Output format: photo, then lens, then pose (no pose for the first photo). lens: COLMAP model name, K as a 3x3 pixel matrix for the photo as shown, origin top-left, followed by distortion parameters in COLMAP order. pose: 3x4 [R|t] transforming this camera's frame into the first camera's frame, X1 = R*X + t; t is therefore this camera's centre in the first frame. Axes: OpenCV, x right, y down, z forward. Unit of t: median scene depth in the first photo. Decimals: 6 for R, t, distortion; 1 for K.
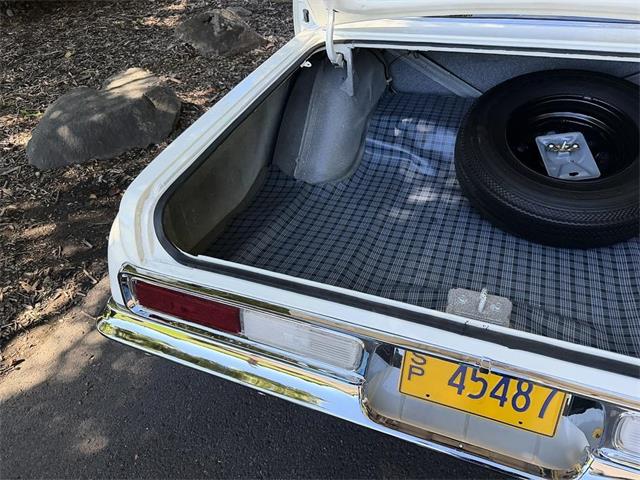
lens RADIAL K [[450.7, 0, 319.0], [0, 450.7, 246.3], [0, 0, 1]] dist [0.051201, -0.065825]
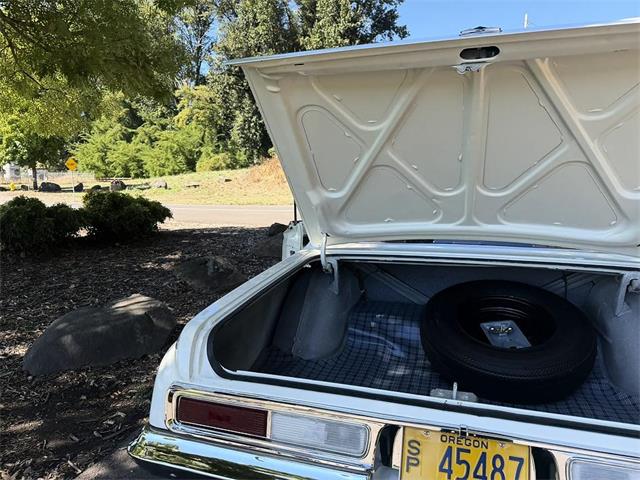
lens RADIAL K [[450.7, 0, 316.5], [0, 450.7, 244.6], [0, 0, 1]] dist [0.051201, -0.065825]
pose [[0.997083, 0.038303, 0.066018, -0.076901], [0.001442, 0.855346, -0.518055, 0.211784], [-0.076311, 0.516639, 0.852796, -0.172480]]
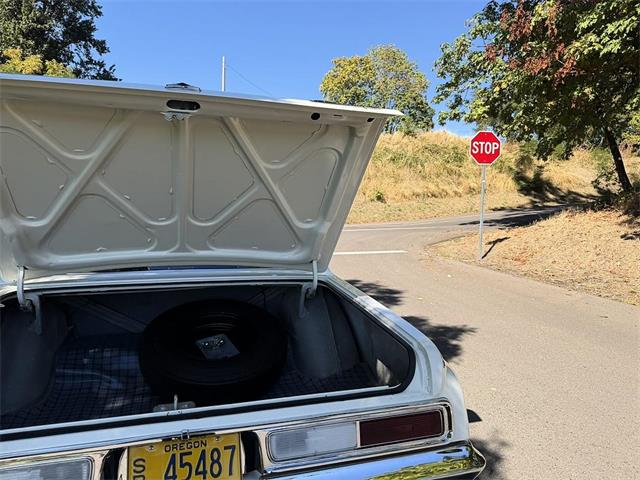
lens RADIAL K [[450.7, 0, 322.6], [0, 450.7, 242.9], [0, 0, 1]] dist [0.051201, -0.065825]
pose [[0.771699, 0.018108, 0.635730, -0.112427], [0.353376, 0.818882, -0.452281, 0.255304], [-0.528777, 0.573676, 0.625532, -0.246025]]
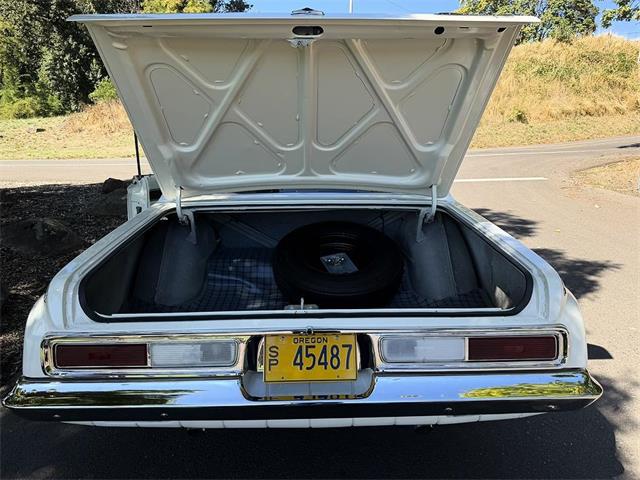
lens RADIAL K [[450.7, 0, 321.7], [0, 450.7, 244.6], [0, 0, 1]] dist [0.051201, -0.065825]
pose [[0.915546, -0.046567, 0.399509, -0.124352], [0.215499, 0.895470, -0.389478, 0.287859], [-0.339611, 0.442679, 0.829879, -0.280458]]
